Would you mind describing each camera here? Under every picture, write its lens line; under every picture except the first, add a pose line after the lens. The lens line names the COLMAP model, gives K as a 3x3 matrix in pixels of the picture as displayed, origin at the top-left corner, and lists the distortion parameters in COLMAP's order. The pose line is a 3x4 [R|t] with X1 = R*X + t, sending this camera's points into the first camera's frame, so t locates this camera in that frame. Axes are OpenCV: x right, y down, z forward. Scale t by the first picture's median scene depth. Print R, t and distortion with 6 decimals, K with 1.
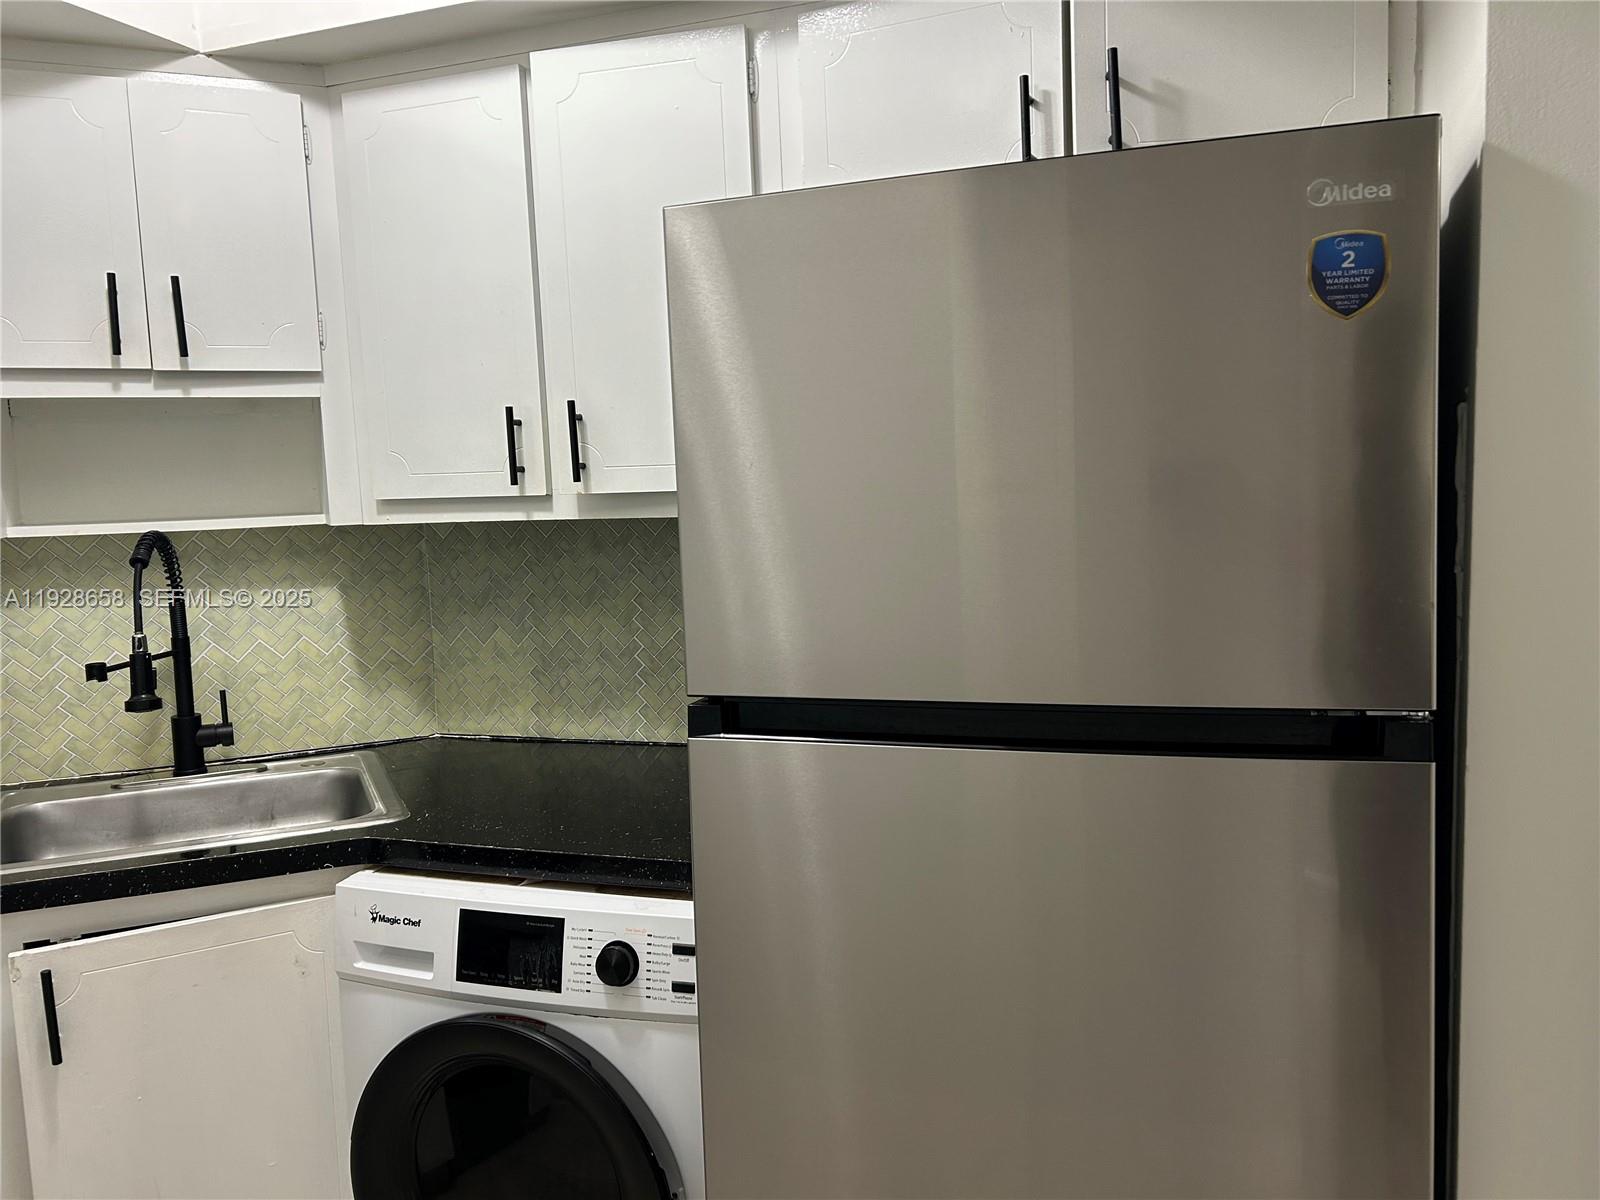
lens RADIAL K [[1210.3, 0, 808.9], [0, 1210.3, 588.8], [0, 0, 1]] dist [0.055557, -0.067496]
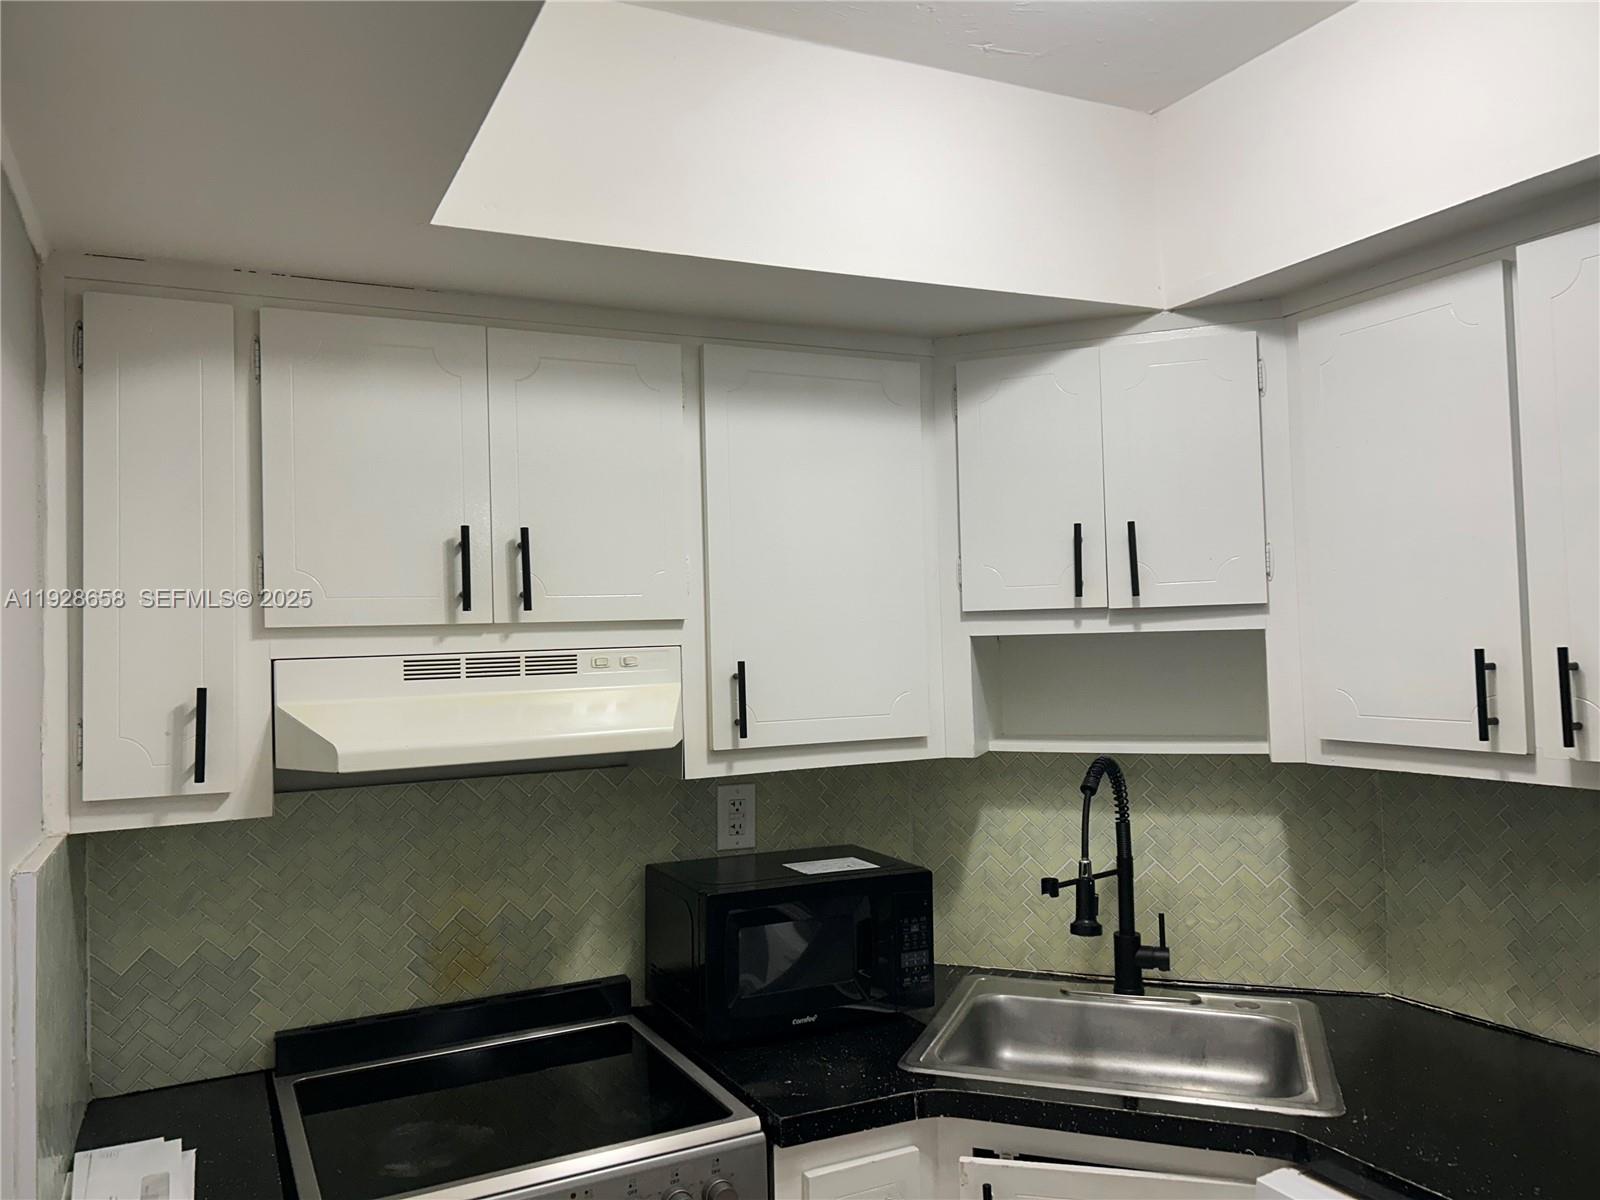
lens RADIAL K [[1210.3, 0, 794.6], [0, 1210.3, 596.3], [0, 0, 1]] dist [0.055557, -0.067496]
pose [[0.716555, -0.007276, -0.697493, 0.008509], [-0.064766, 0.994932, -0.076915, -0.089078], [0.694517, 0.100288, 0.712452, 0.049825]]
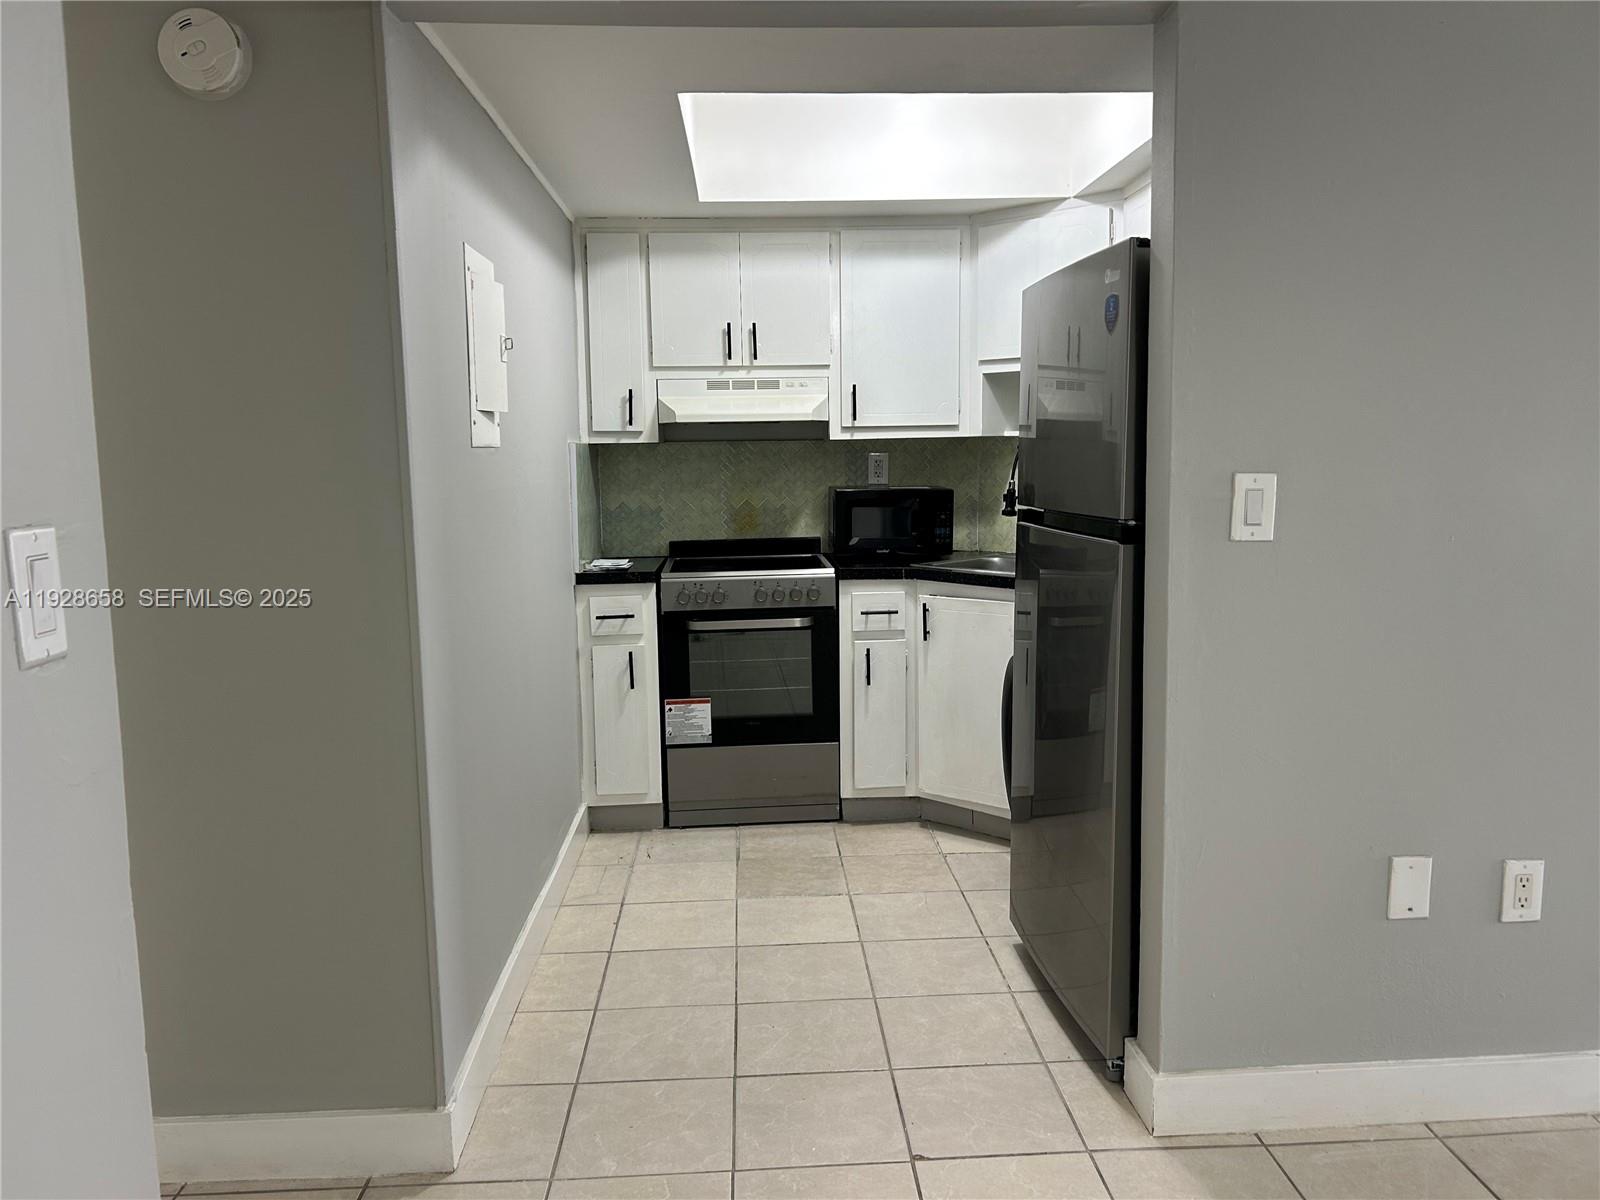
lens RADIAL K [[1210.3, 0, 805.0], [0, 1210.3, 611.2], [0, 0, 1]] dist [0.055557, -0.067496]
pose [[0.382307, 0.148734, -0.911986, 1.274329], [-0.087218, 0.988363, 0.124629, 0.028414], [0.919910, 0.031895, 0.390830, -0.175042]]
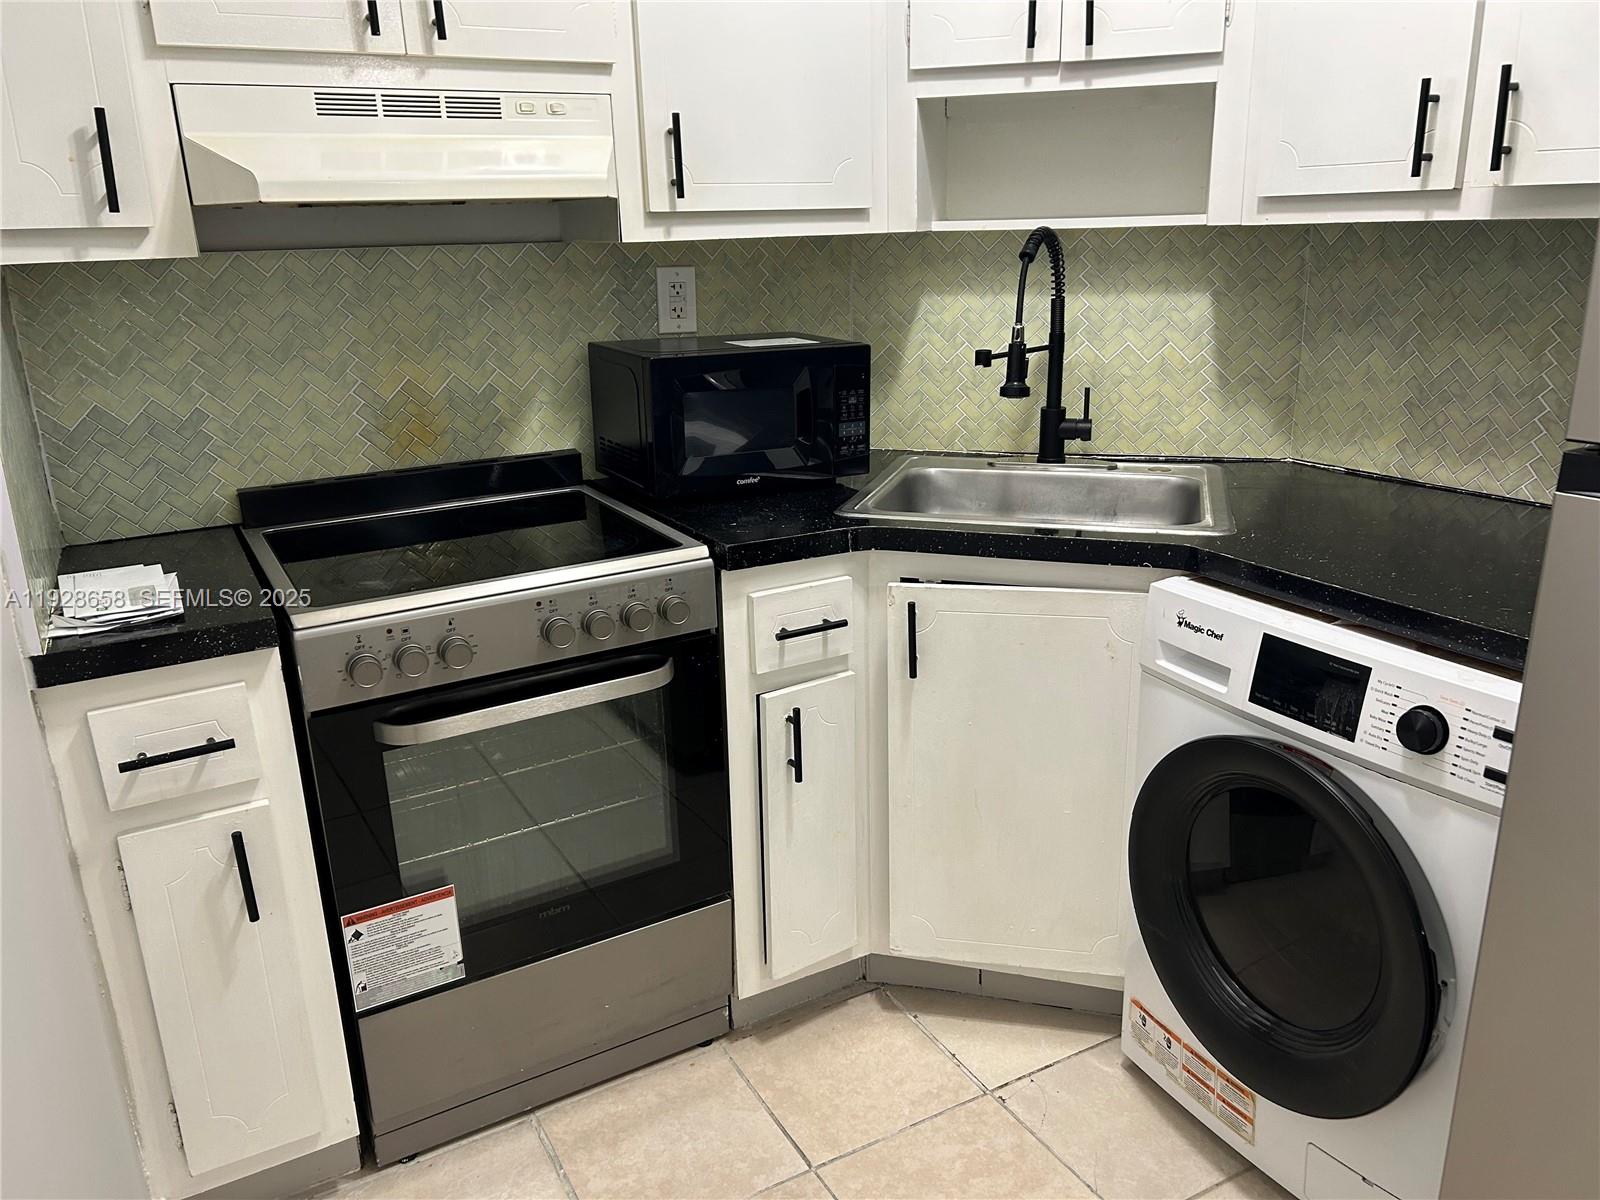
lens RADIAL K [[1210.3, 0, 806.3], [0, 1210.3, 598.8], [0, 0, 1]] dist [0.055557, -0.067496]
pose [[0.753849, 0.209536, -0.622741, 0.033188], [-0.063205, 0.966517, 0.248696, 0.014702], [0.654001, -0.148119, 0.741851, 0.036680]]
